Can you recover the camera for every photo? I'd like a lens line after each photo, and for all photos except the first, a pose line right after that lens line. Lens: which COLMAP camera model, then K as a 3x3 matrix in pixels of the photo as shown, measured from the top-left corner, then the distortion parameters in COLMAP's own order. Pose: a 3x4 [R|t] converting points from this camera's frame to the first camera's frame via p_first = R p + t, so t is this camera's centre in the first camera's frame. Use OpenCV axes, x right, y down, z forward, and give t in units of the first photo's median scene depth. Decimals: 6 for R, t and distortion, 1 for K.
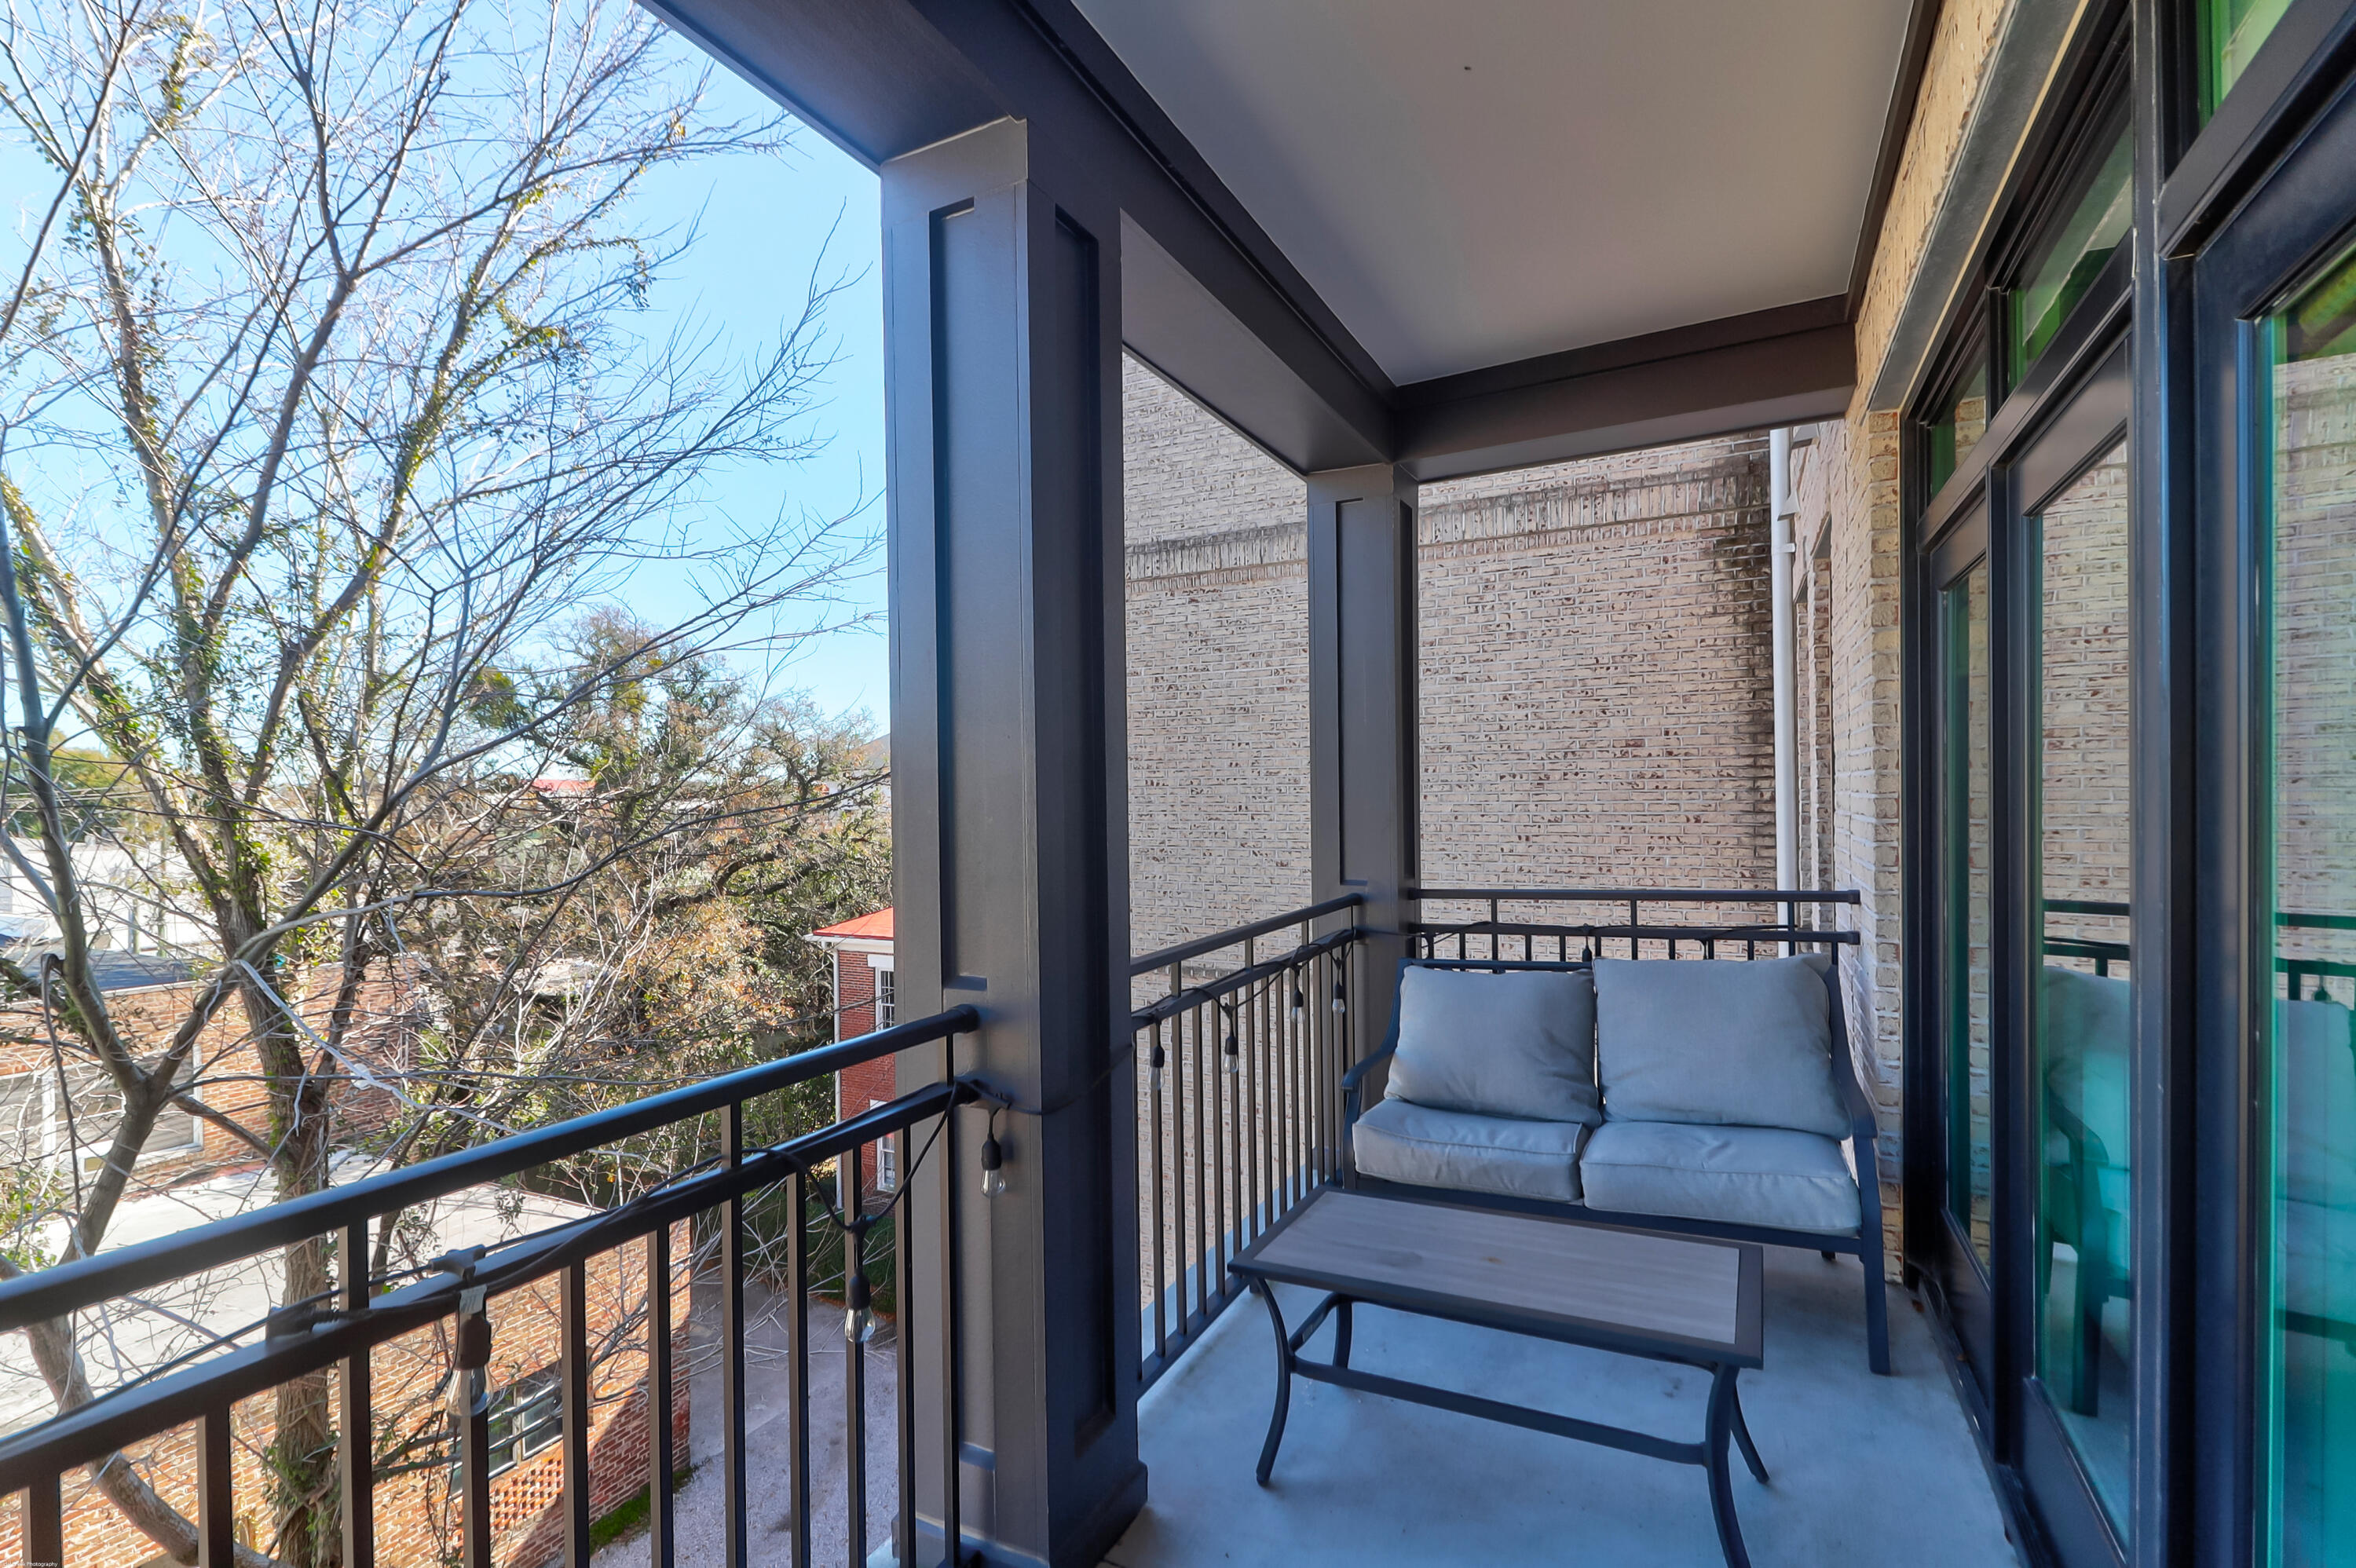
lens RADIAL K [[1080.6, 0, 1168.7], [0, 1080.6, 791.1], [0, 0, 1]] dist [-0.000764, -0.017860]
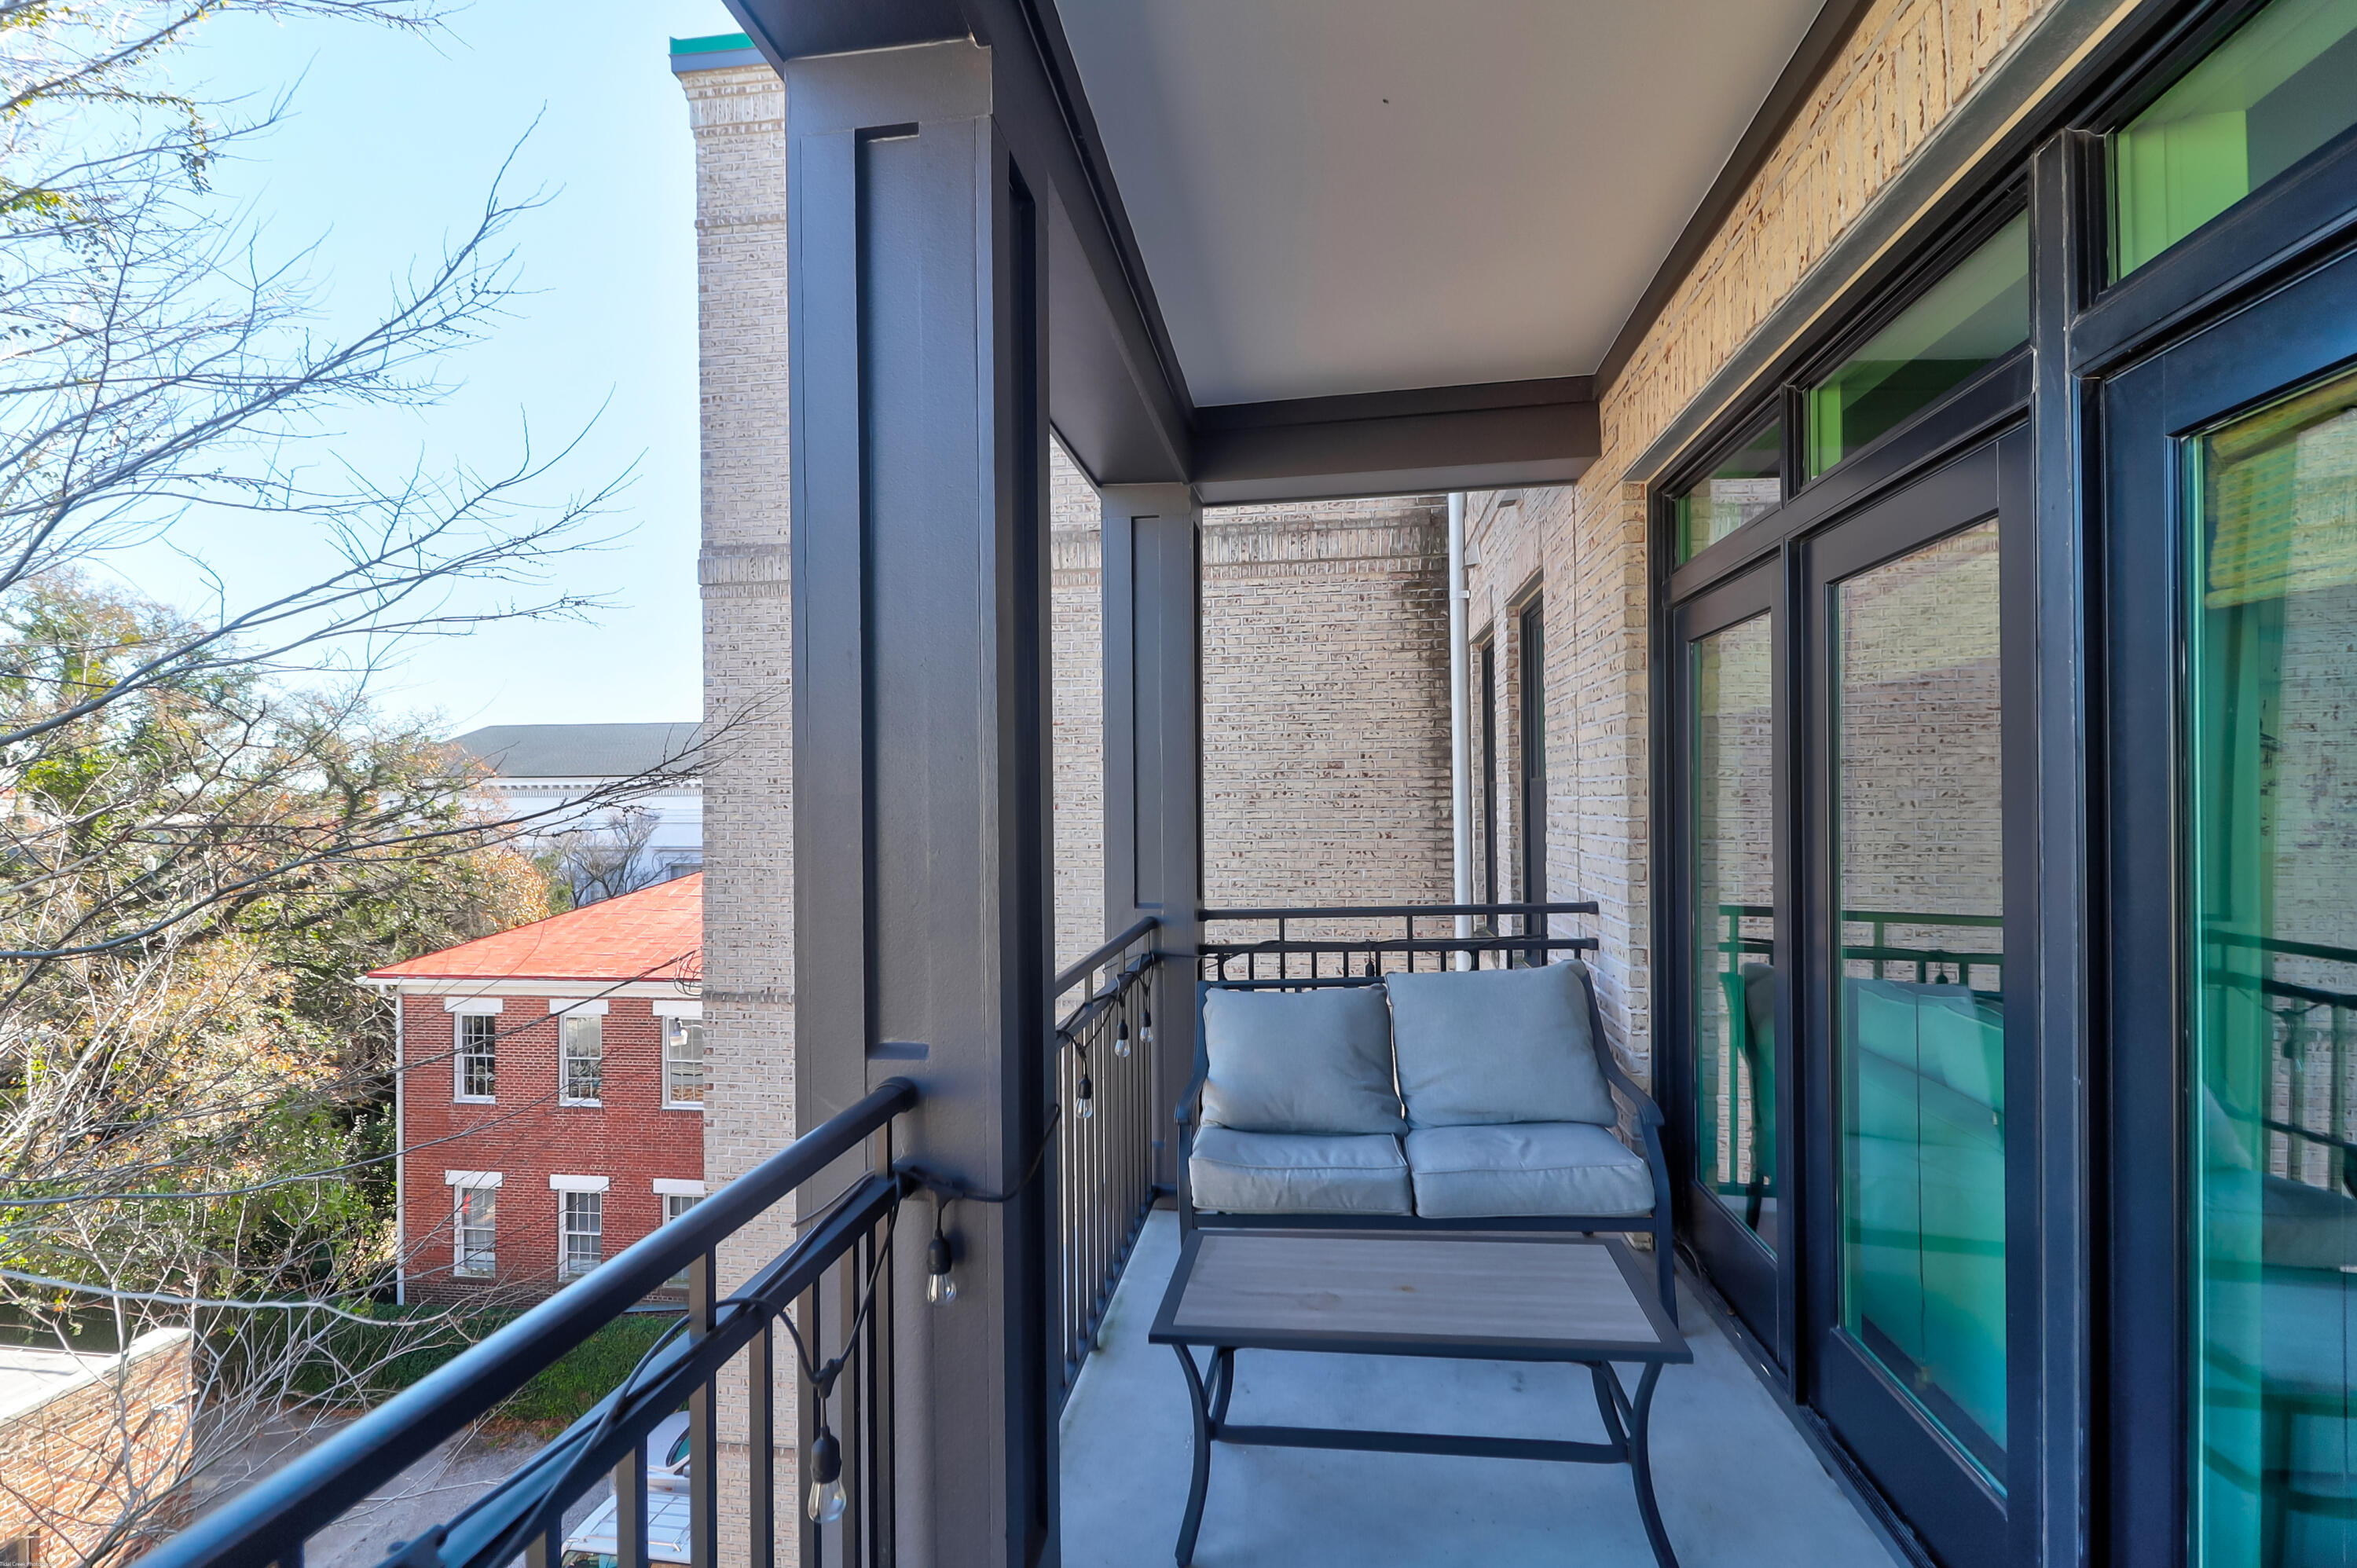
lens RADIAL K [[1076.6, 0, 1178.5], [0, 1076.6, 784.0], [0, 0, 1]] dist [0.000442, -0.010080]
pose [[0.940630, 0.010022, 0.339285, -0.116969], [-0.003688, 0.999807, -0.019309, -0.005989], [-0.339413, 0.016911, 0.940485, 0.061734]]
